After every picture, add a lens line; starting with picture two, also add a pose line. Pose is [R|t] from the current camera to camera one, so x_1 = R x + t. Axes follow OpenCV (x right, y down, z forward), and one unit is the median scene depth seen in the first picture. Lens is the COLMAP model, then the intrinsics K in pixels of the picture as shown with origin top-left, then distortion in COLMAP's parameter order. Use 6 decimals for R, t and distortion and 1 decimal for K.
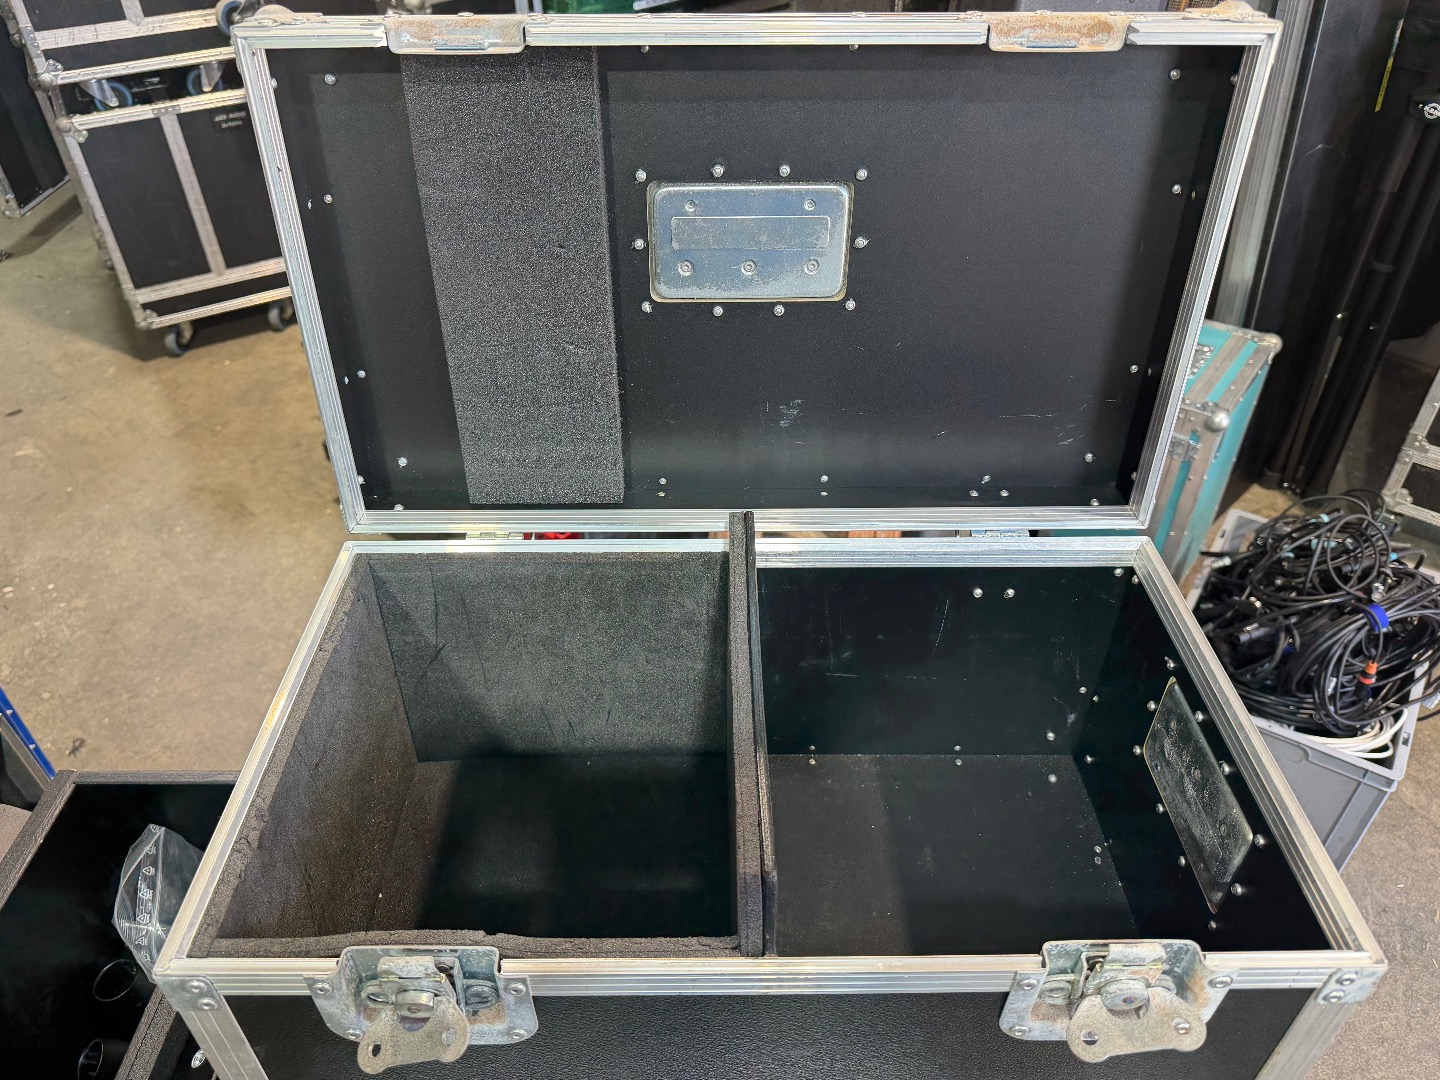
lens RADIAL K [[1036.4, 0, 709.5], [0, 1036.4, 534.0], [0, 0, 1]] dist [0.010721, -0.014744]
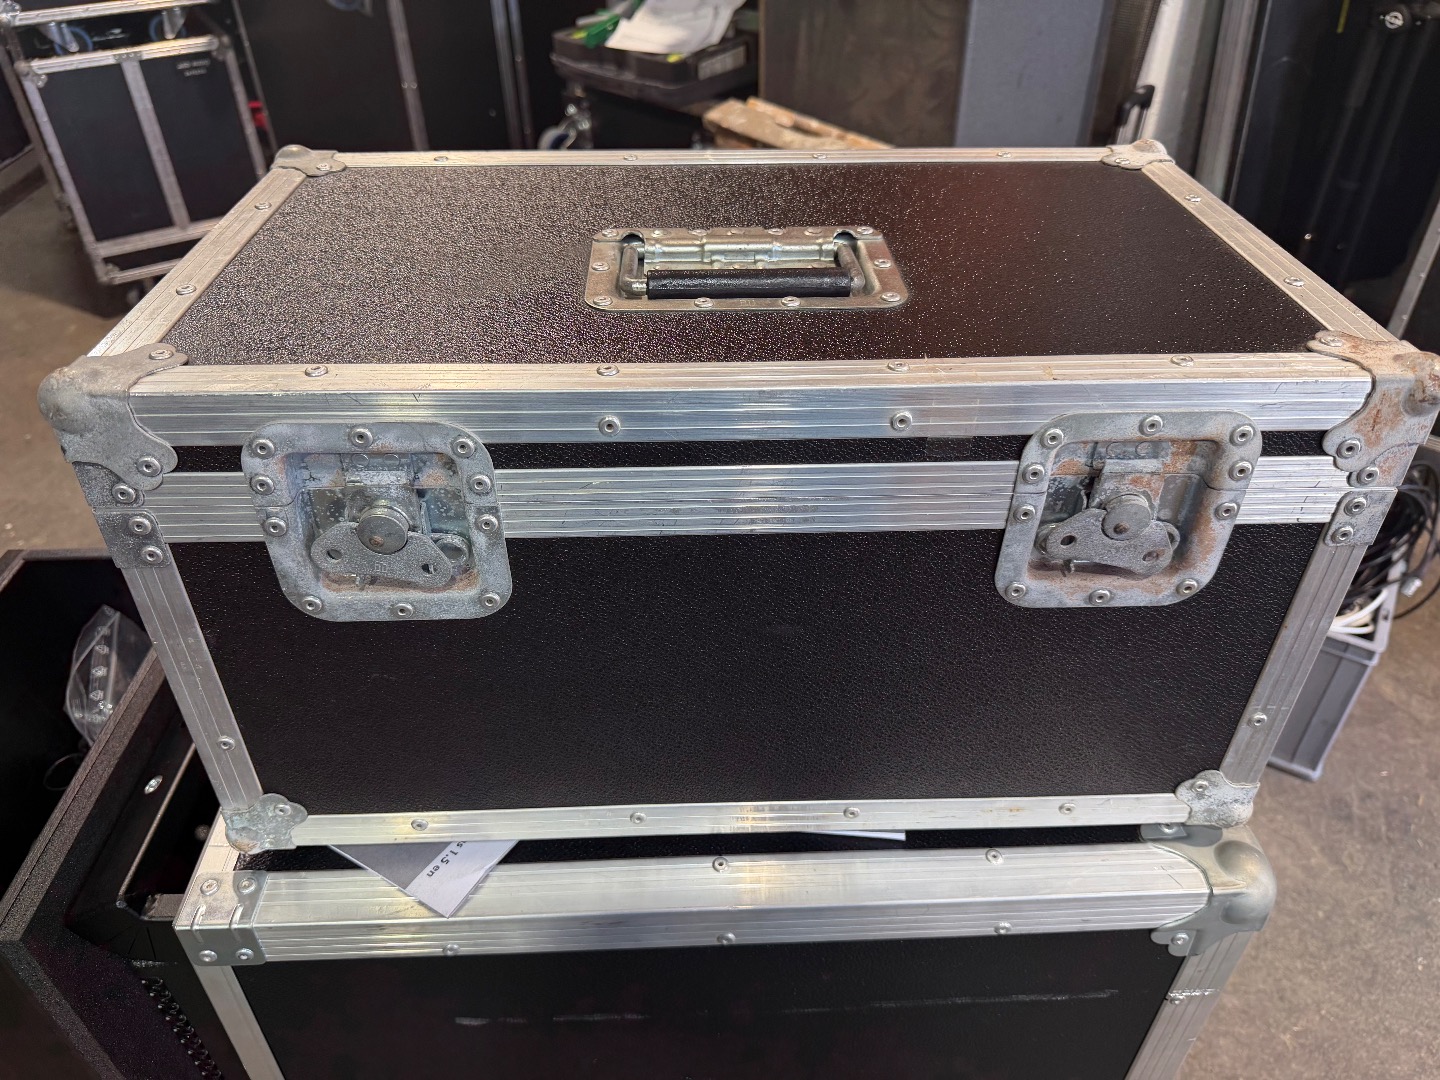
lens RADIAL K [[1036.4, 0, 714.7], [0, 1036.4, 550.1], [0, 0, 1]] dist [0.010721, -0.014744]
pose [[0.999529, -0.013869, 0.027379, -0.001187], [0.014315, 0.999767, -0.016158, 0.103580], [-0.027148, 0.016542, 0.999495, 0.012355]]
